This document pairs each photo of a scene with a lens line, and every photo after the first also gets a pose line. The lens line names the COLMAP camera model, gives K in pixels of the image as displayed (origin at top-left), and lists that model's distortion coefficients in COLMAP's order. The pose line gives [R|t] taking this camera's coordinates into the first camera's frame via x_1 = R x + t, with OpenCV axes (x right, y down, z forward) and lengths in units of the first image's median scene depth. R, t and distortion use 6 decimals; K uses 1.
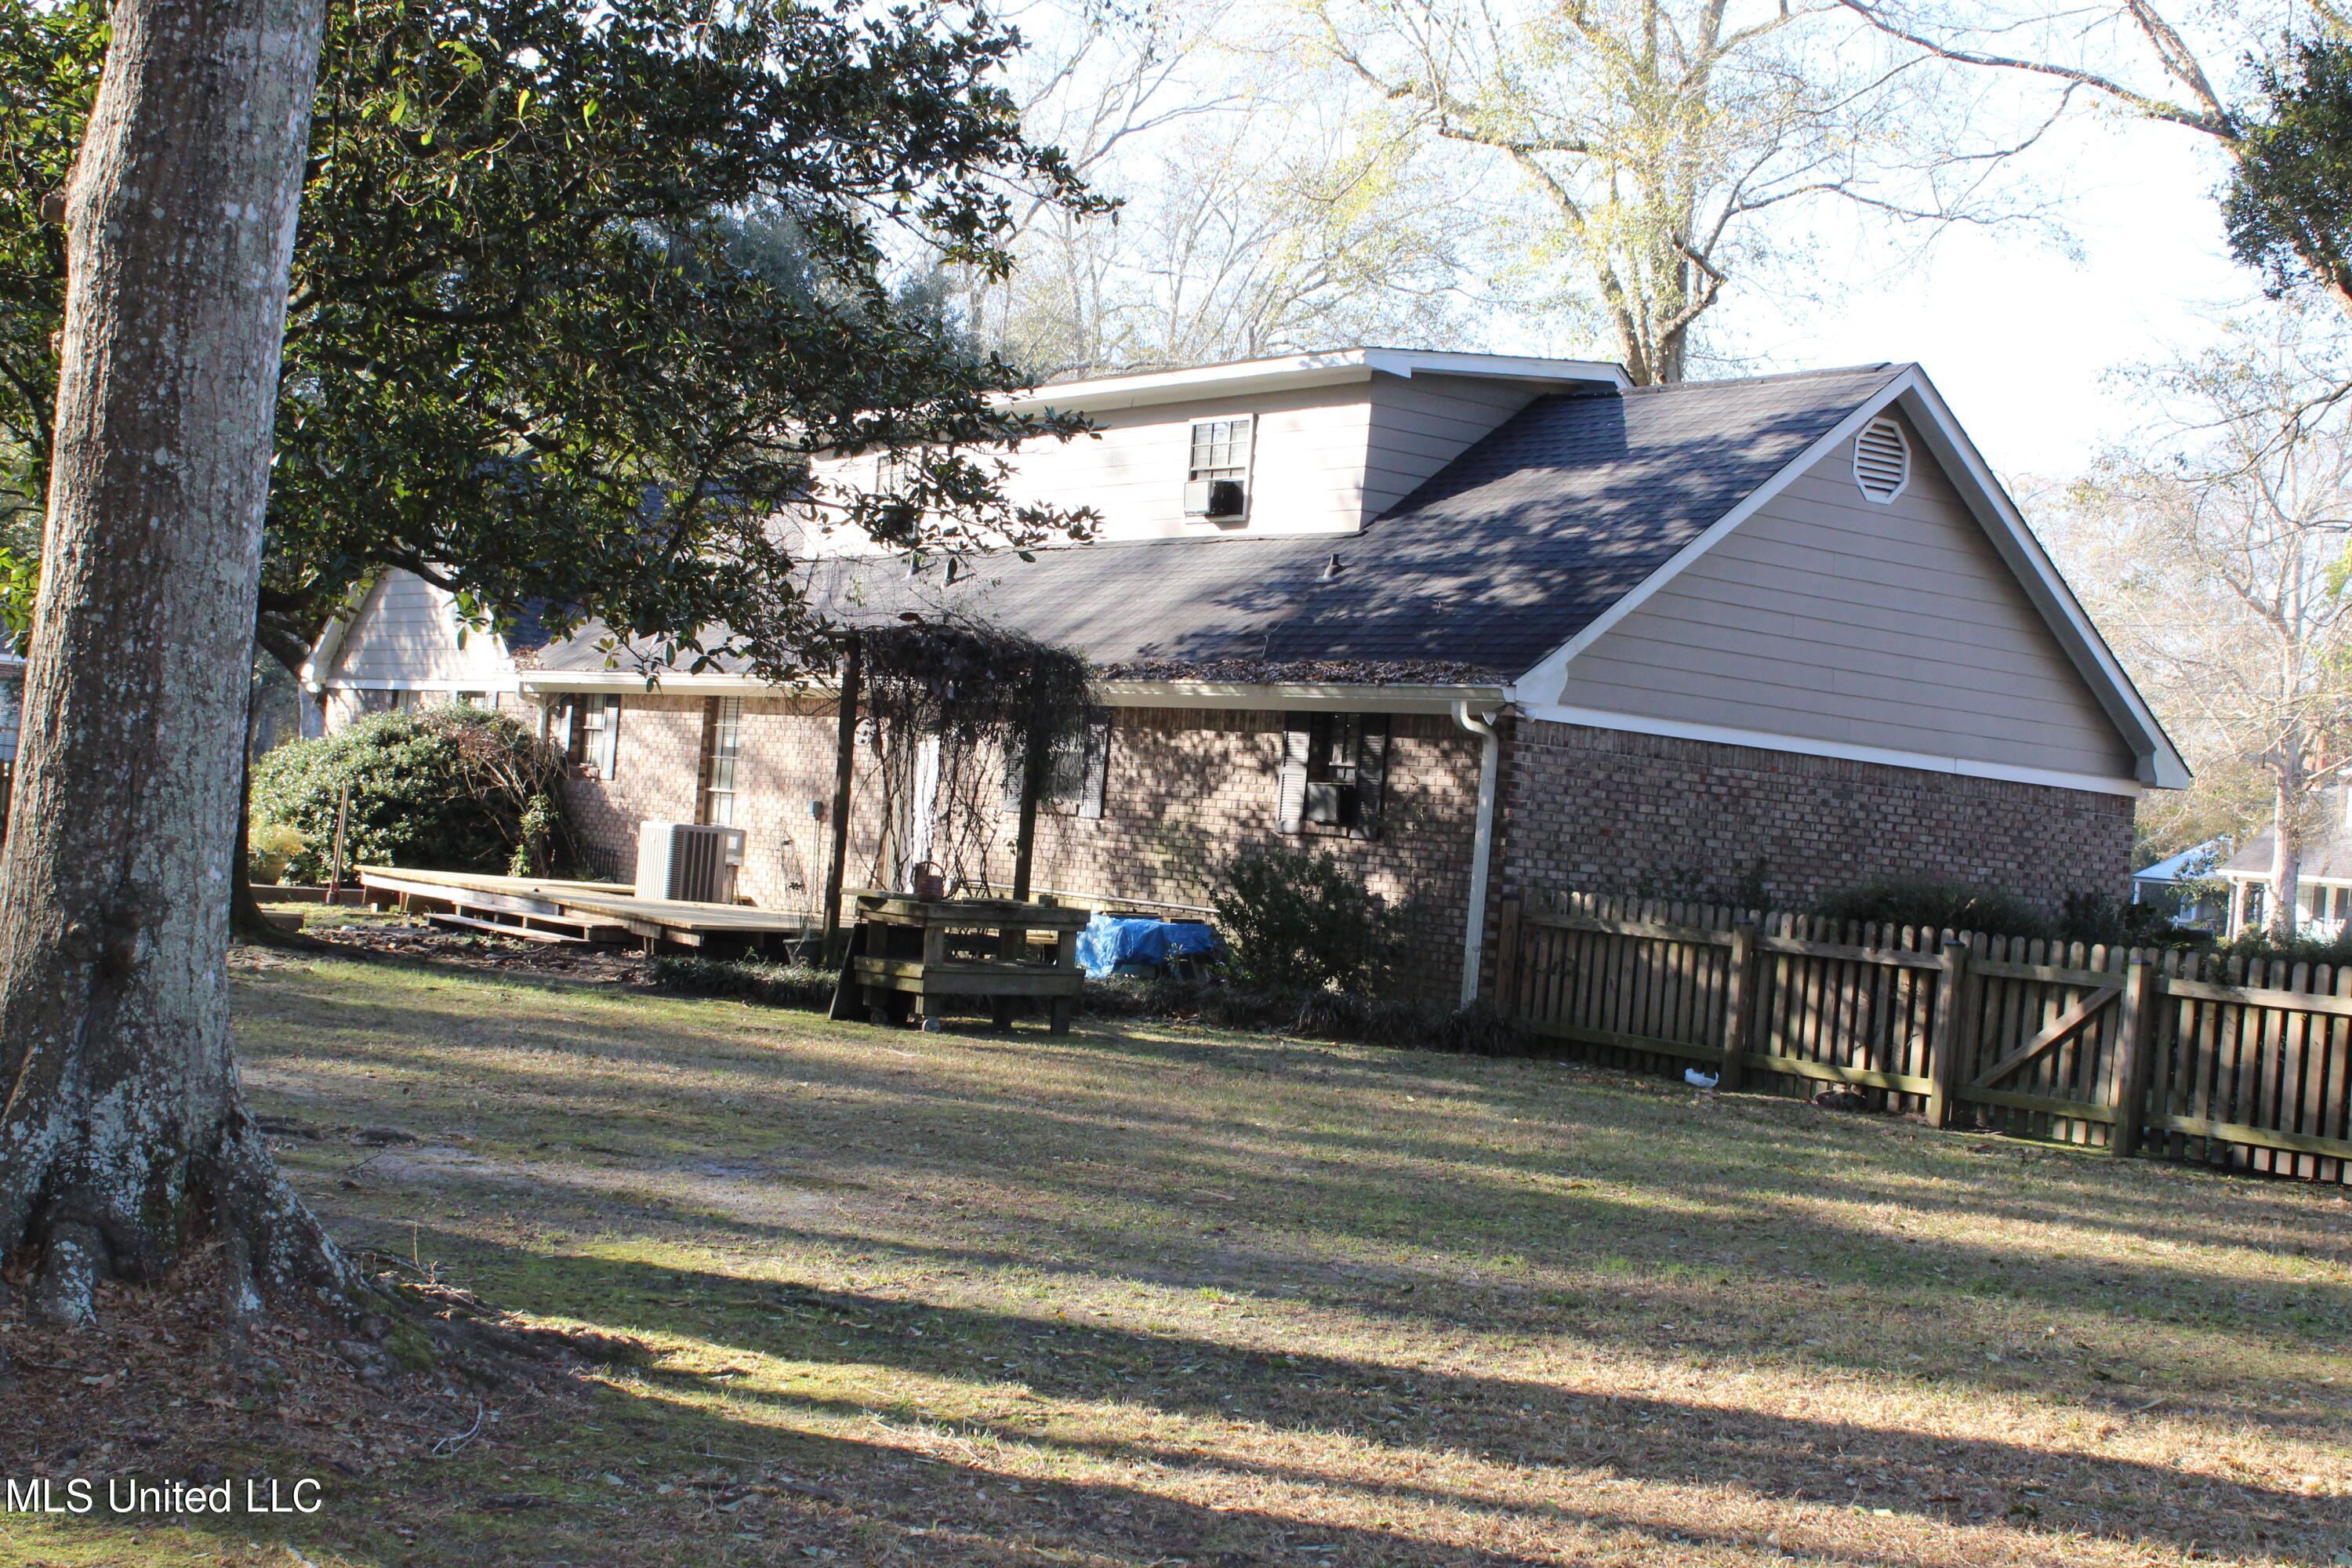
lens RADIAL K [[3113.0, 0, 1168.2], [0, 3113.0, 783.9], [0, 0, 1]] dist [-0.008866, 0.017334]
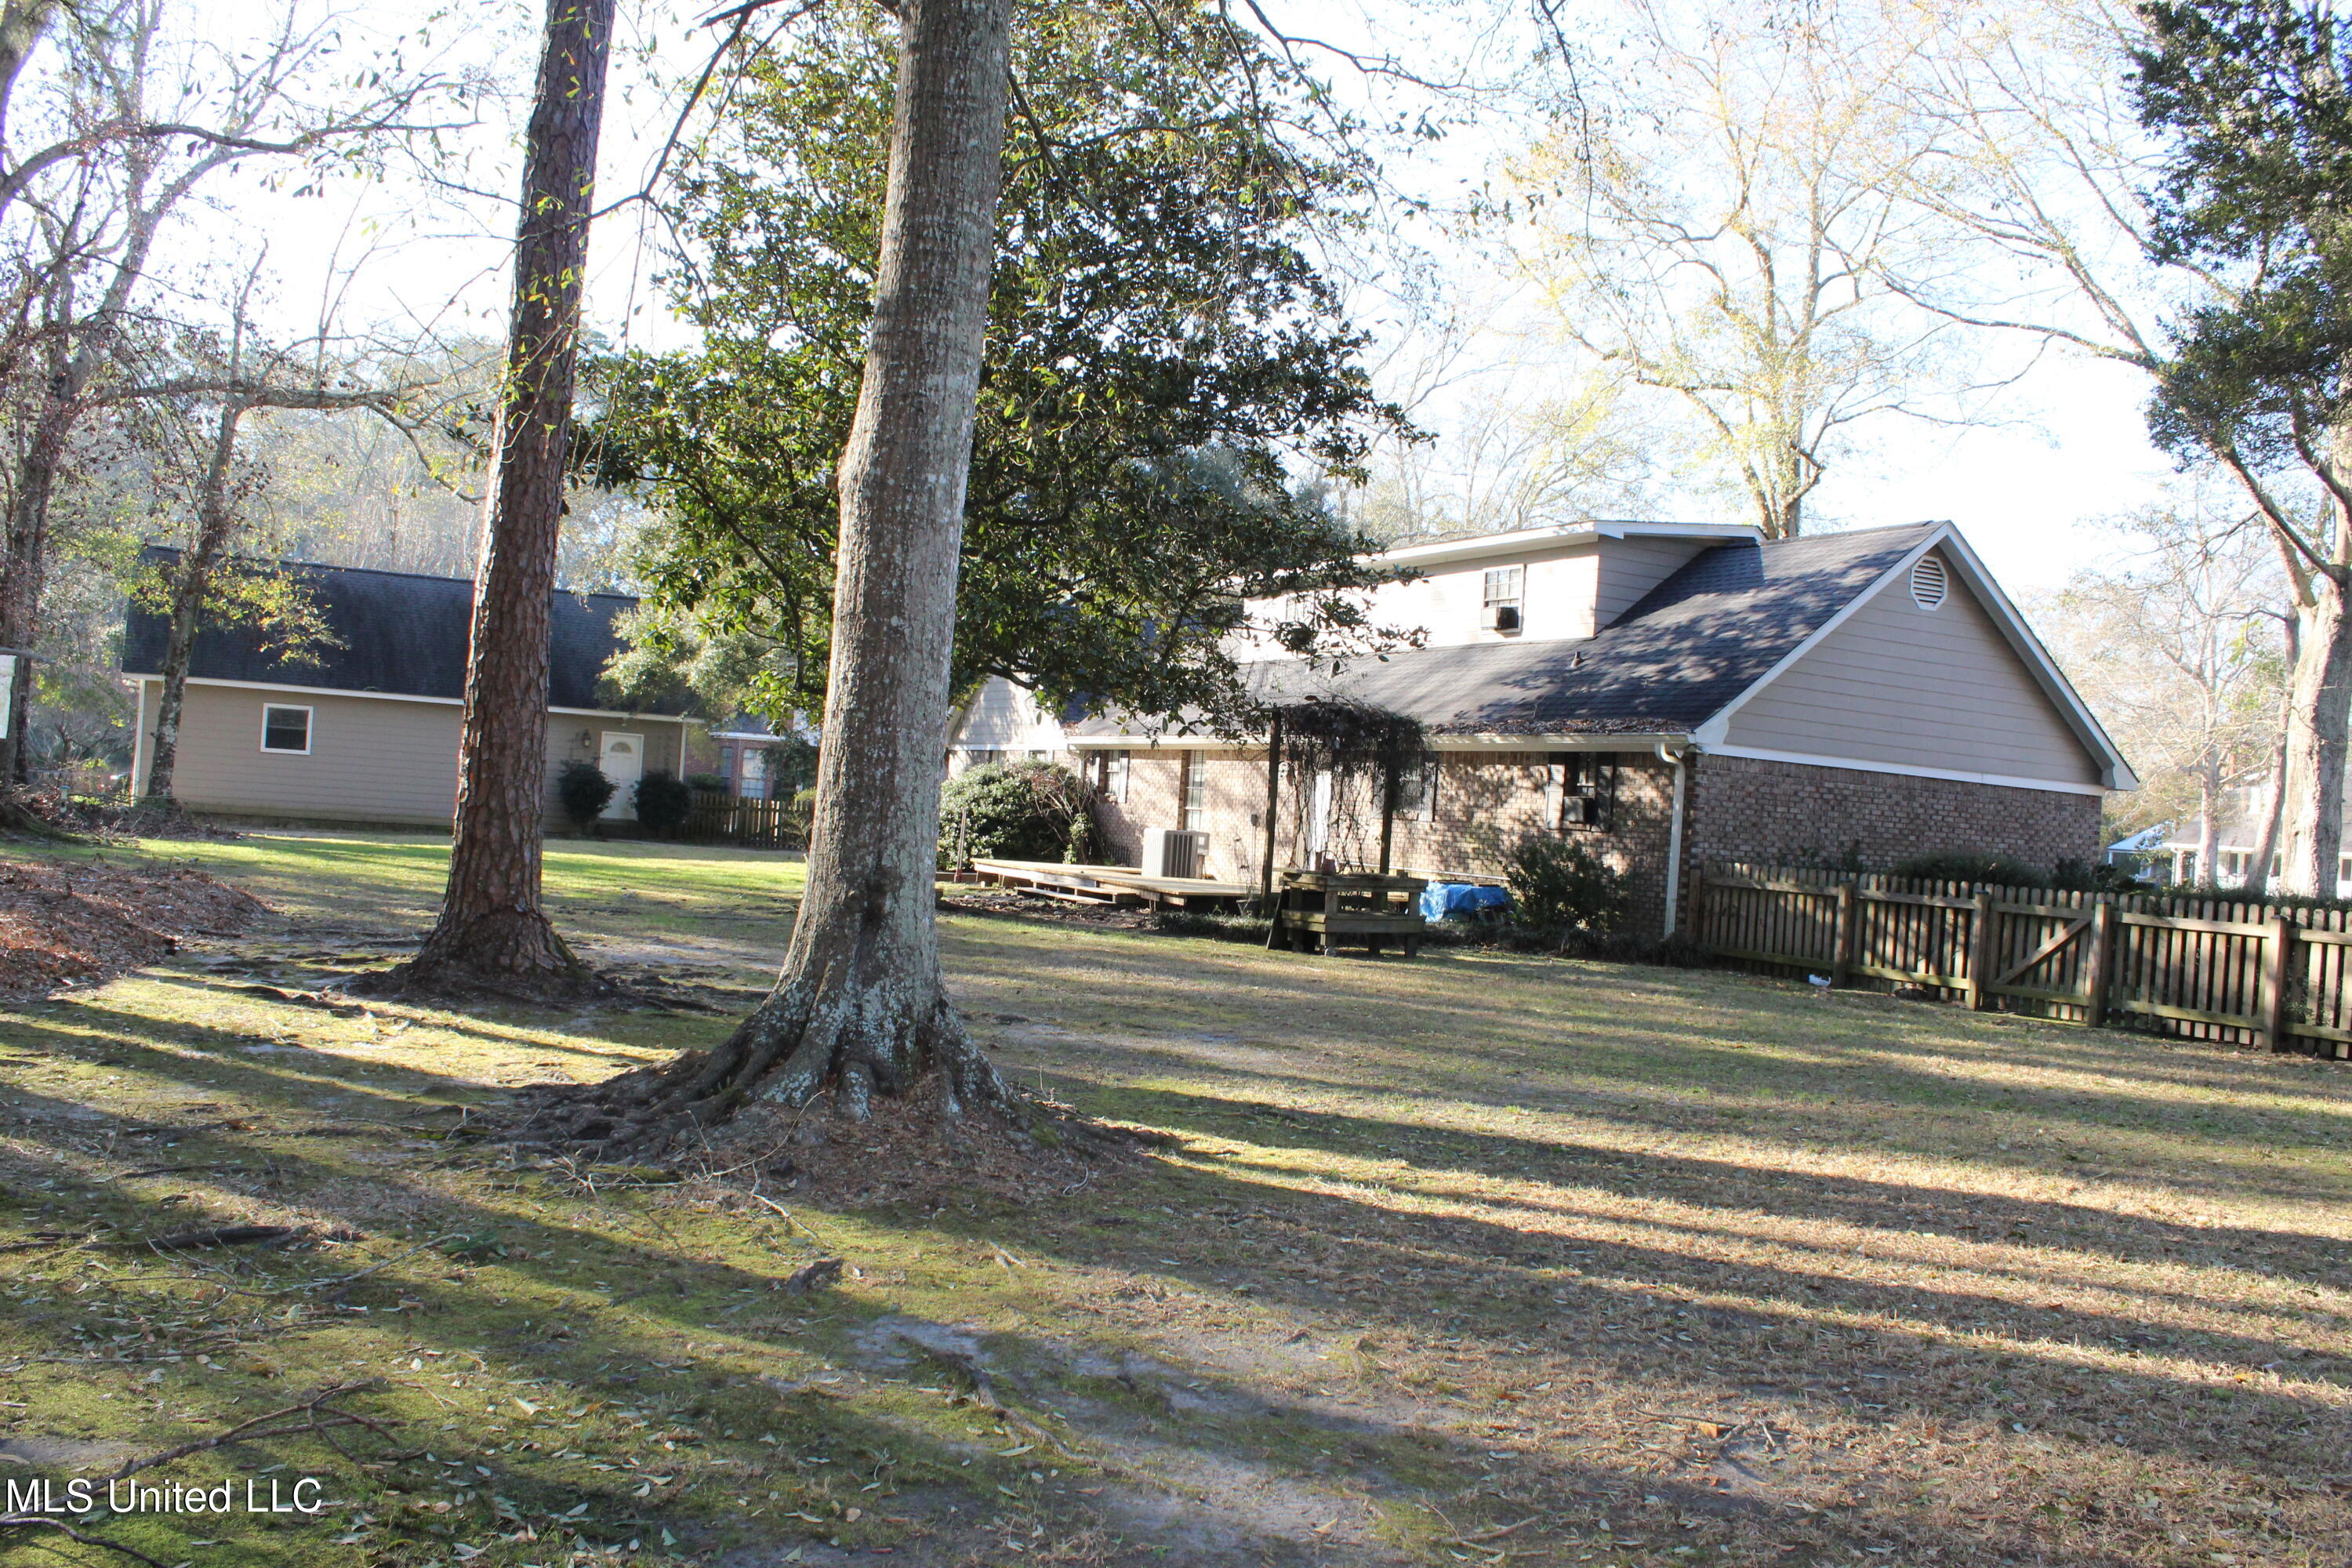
lens RADIAL K [[1985.7, 0, 1176.0], [0, 1985.7, 784.0], [0, 0, 1]] dist [-0.146669, 0.130043]
pose [[0.988900, -0.019416, -0.147311, -0.002310], [0.018071, 0.999782, -0.010464, 0.000000], [0.147482, 0.007686, 0.989035, -0.020973]]
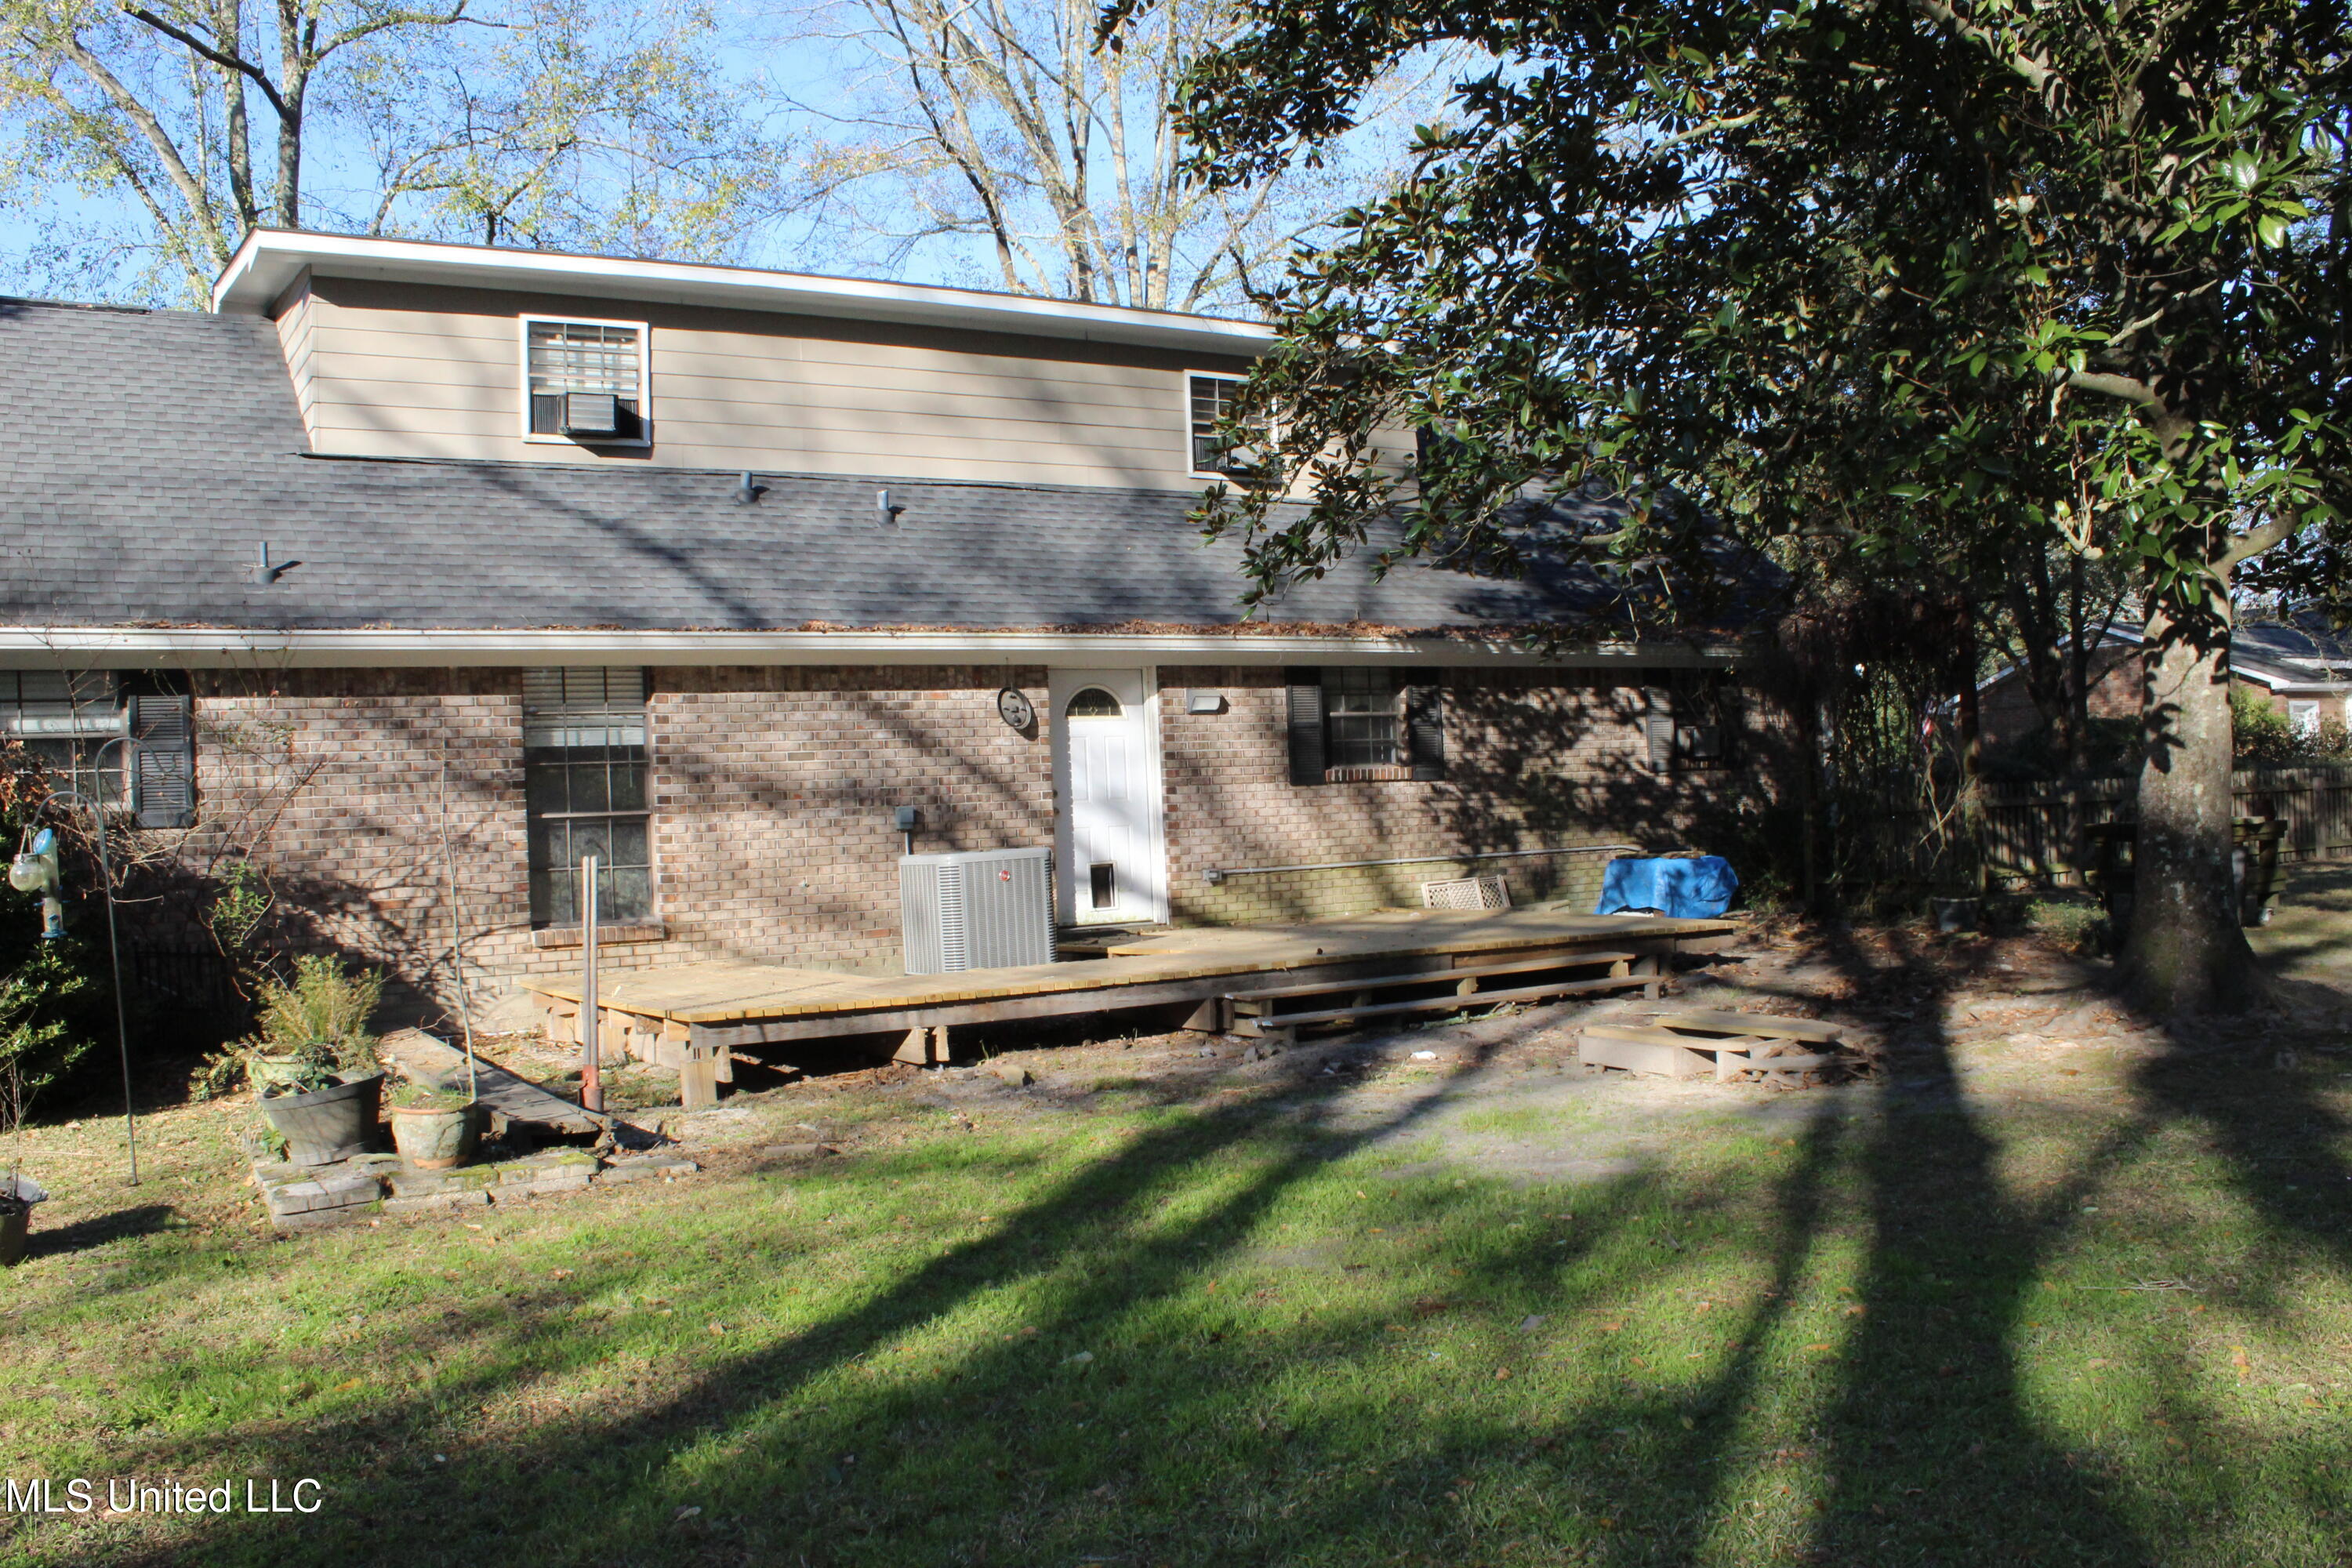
lens RADIAL K [[1985.7, 0, 1176.0], [0, 1985.7, 784.0], [0, 0, 1]] dist [-0.146669, 0.130043]
pose [[0.086825, -0.088631, 0.992273, -0.736683], [0.023545, 0.995939, 0.086898, -0.050404], [-0.995945, 0.015818, 0.088559, 1.154494]]
